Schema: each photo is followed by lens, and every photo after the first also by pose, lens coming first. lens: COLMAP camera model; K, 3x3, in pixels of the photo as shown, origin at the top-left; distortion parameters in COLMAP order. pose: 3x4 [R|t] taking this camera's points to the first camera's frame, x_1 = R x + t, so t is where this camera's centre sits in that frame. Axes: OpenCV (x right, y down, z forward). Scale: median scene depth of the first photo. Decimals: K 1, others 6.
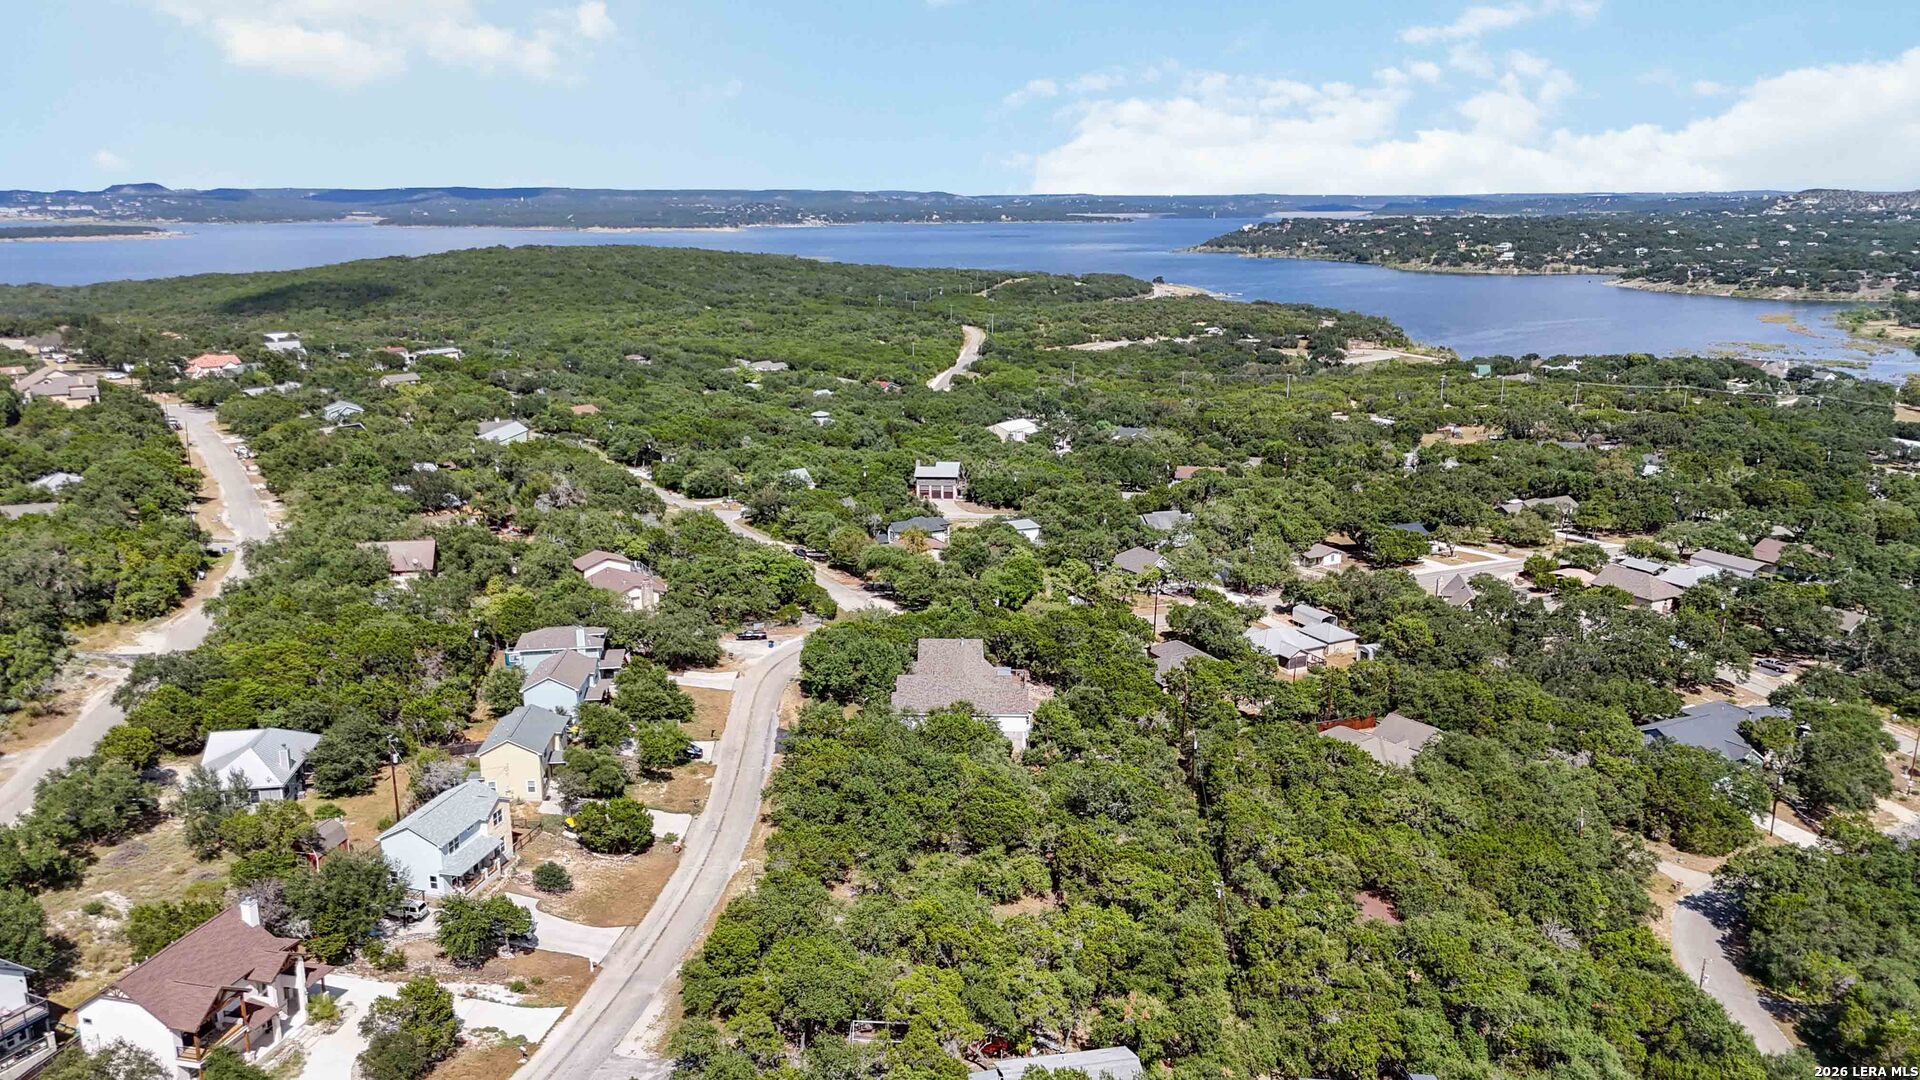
lens RADIAL K [[1420.8, 0, 968.9], [0, 1420.8, 551.2], [0, 0, 1]] dist [0.075269, -0.078869]
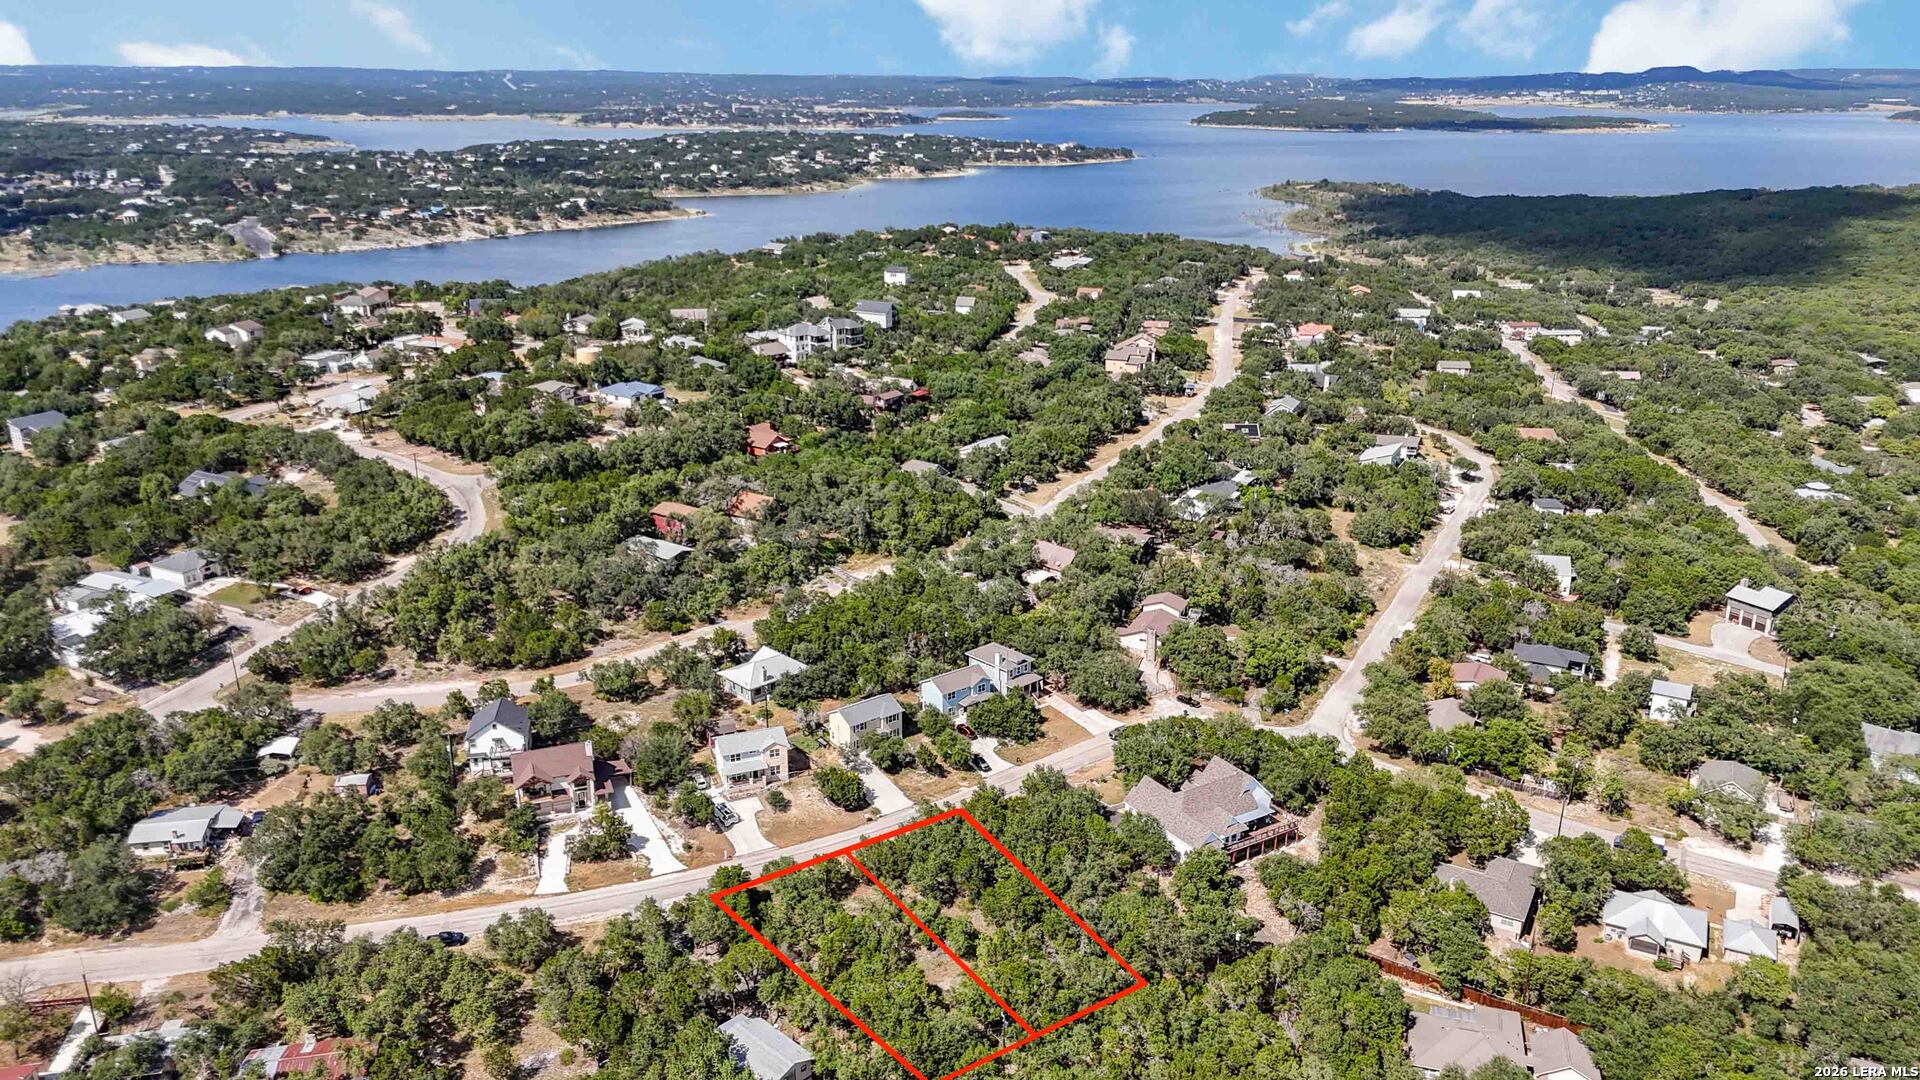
lens RADIAL K [[1420.8, 0, 956.9], [0, 1420.8, 532.3], [0, 0, 1]] dist [0.075269, -0.078869]
pose [[0.565099, 0.259139, -0.783269, 0.427154], [-0.203649, 0.963826, 0.171950, -0.162712], [0.799494, 0.062343, 0.597430, 0.070564]]
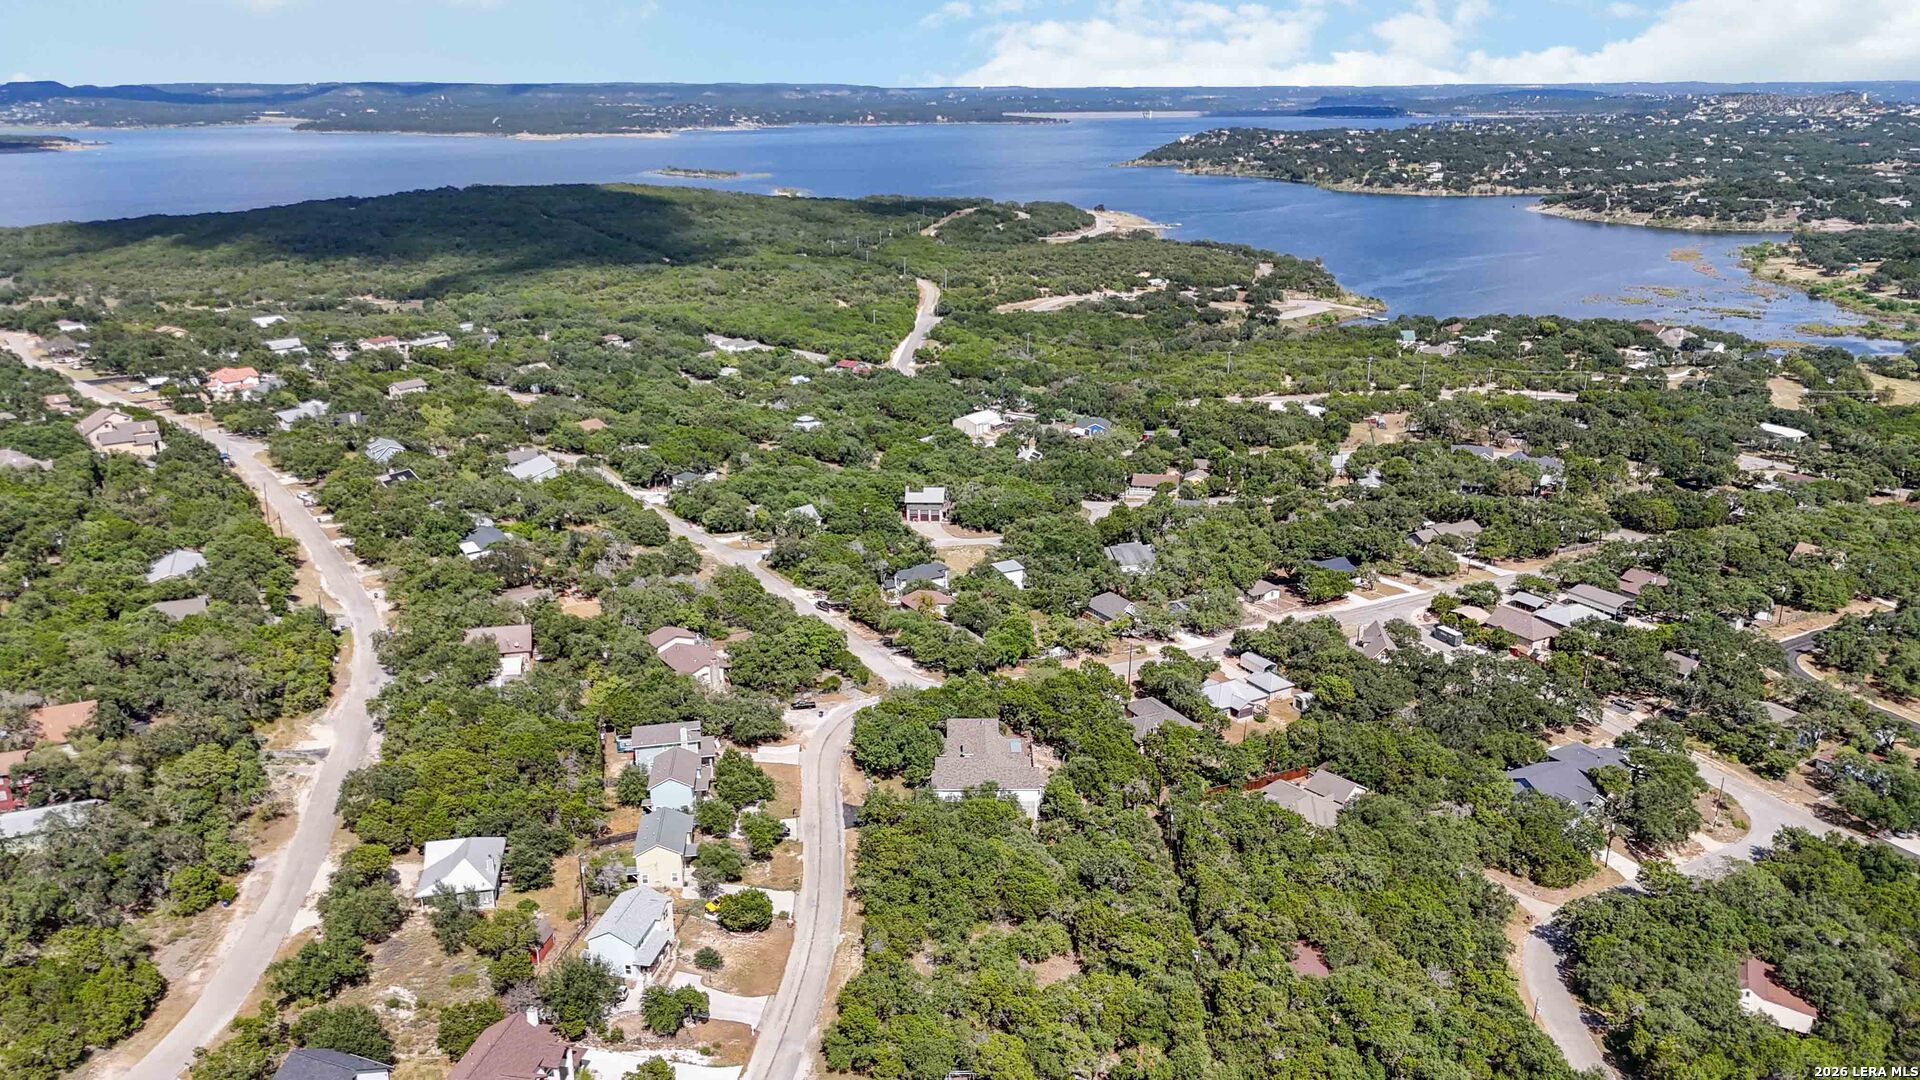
lens RADIAL K [[1420.8, 0, 969.6], [0, 1420.8, 547.0], [0, 0, 1]] dist [0.075269, -0.078869]
pose [[0.998909, -0.016170, 0.043811, -0.040441], [0.013031, 0.997392, 0.070992, -0.105951], [-0.044845, -0.070343, 0.996514, -0.139988]]
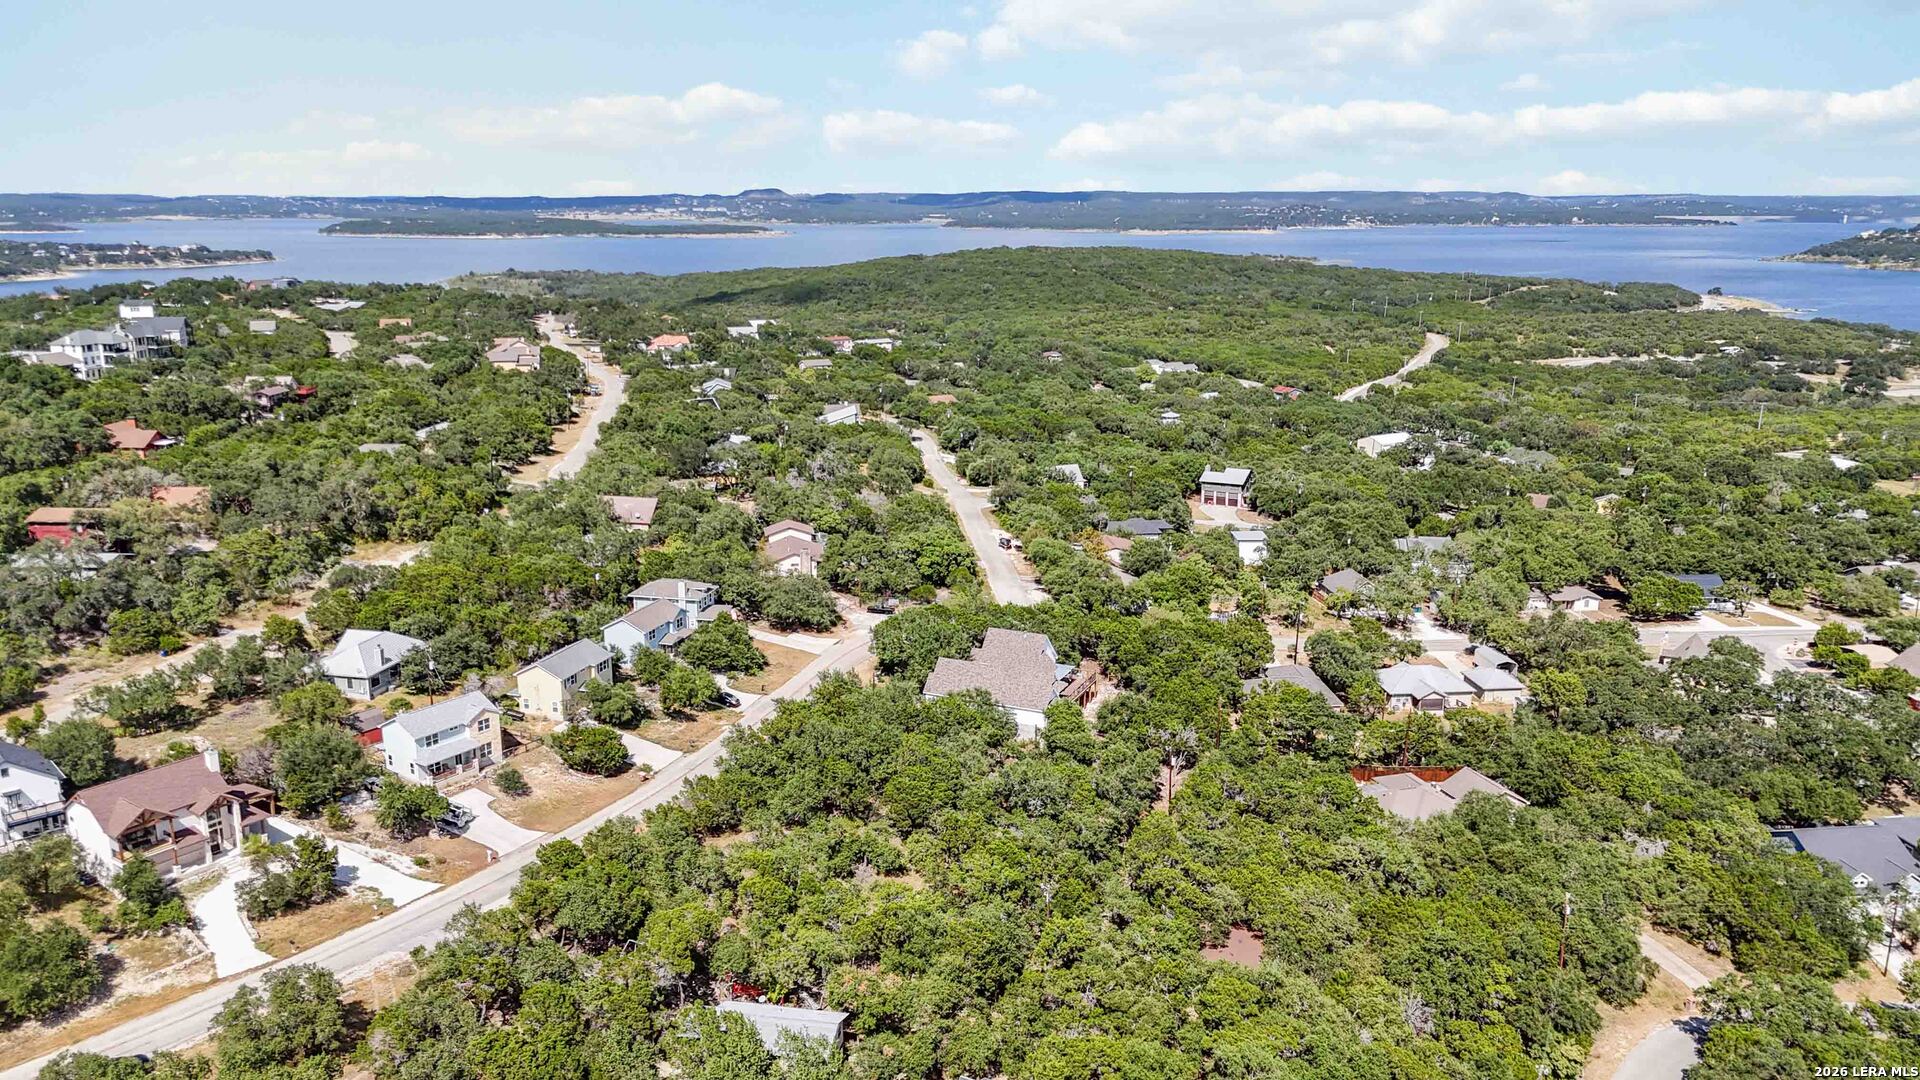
lens RADIAL K [[1420.8, 0, 964.8], [0, 1420.8, 552.6], [0, 0, 1]] dist [0.075269, -0.078869]
pose [[0.928080, 0.093721, -0.360393, 0.187948], [-0.093940, 0.995434, 0.016953, -0.004834], [0.360336, 0.018122, 0.932646, 0.018797]]
